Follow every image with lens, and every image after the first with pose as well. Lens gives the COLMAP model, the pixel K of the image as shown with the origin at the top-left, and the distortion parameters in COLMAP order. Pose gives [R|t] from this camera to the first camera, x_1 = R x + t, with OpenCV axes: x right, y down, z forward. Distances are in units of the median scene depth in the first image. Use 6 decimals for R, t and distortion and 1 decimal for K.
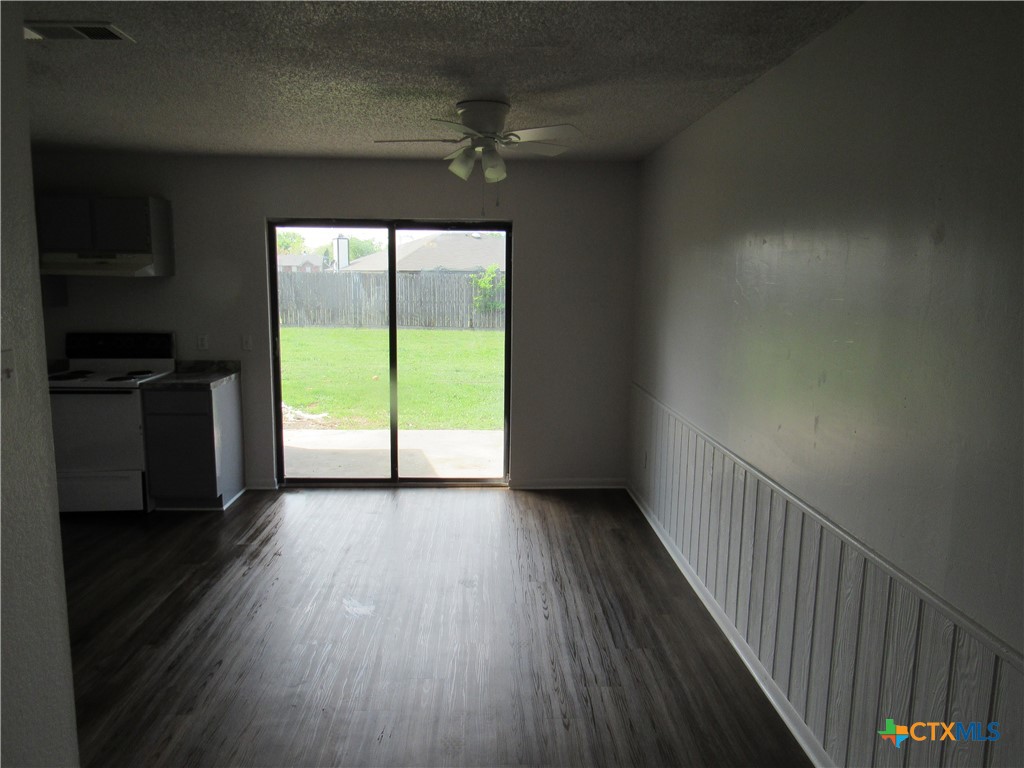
lens RADIAL K [[722.7, 0, 512.0], [0, 722.7, 384.0], [0, 0, 1]] dist [-0.043244, 0.018618]
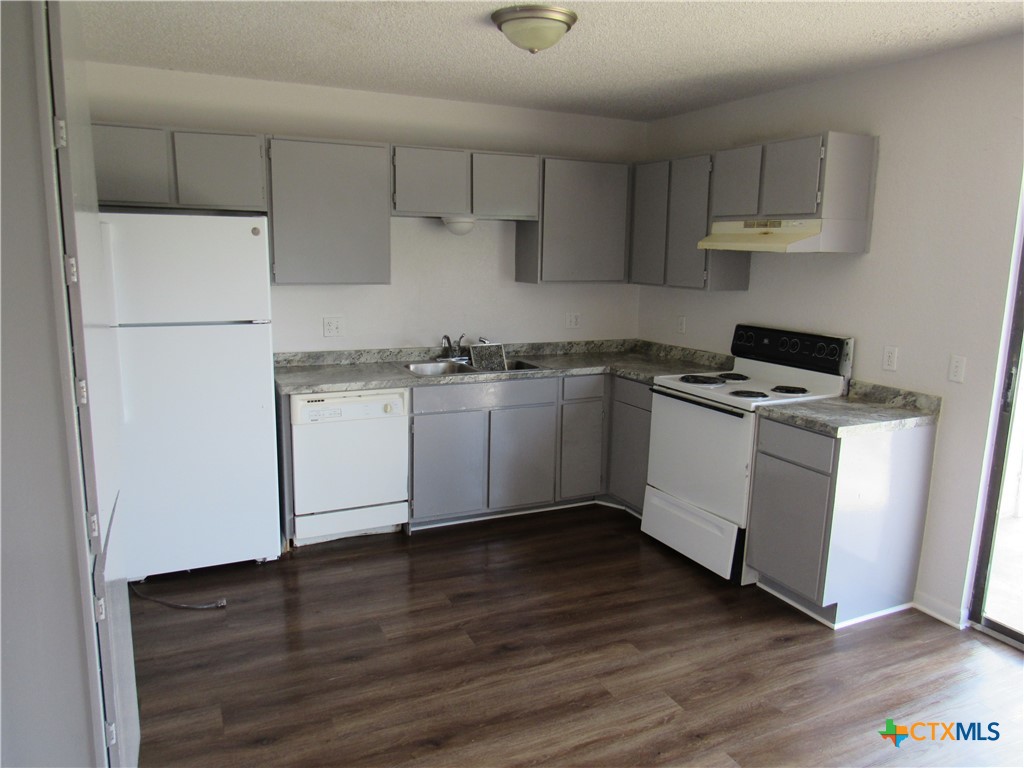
lens RADIAL K [[722.7, 0, 512.0], [0, 722.7, 384.0], [0, 0, 1]] dist [-0.043244, 0.018618]
pose [[0.379954, 0.161596, -0.910781, 0.020870], [-0.147860, 0.982572, 0.112650, -0.059389], [0.913111, 0.091866, 0.397226, 0.459920]]
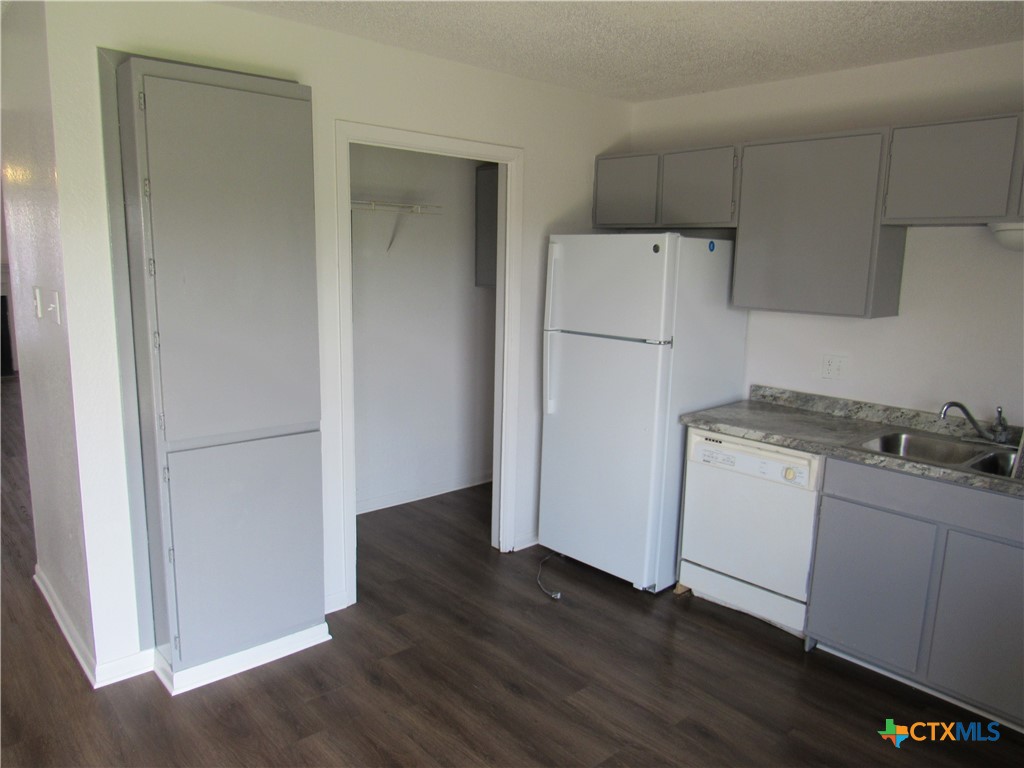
lens RADIAL K [[722.7, 0, 512.0], [0, 722.7, 384.0], [0, 0, 1]] dist [-0.043244, 0.018618]
pose [[-0.778829, 0.076157, -0.622595, -0.176296], [-0.122890, 0.954837, 0.270525, -0.127779], [0.615080, 0.287203, -0.734296, 0.901514]]
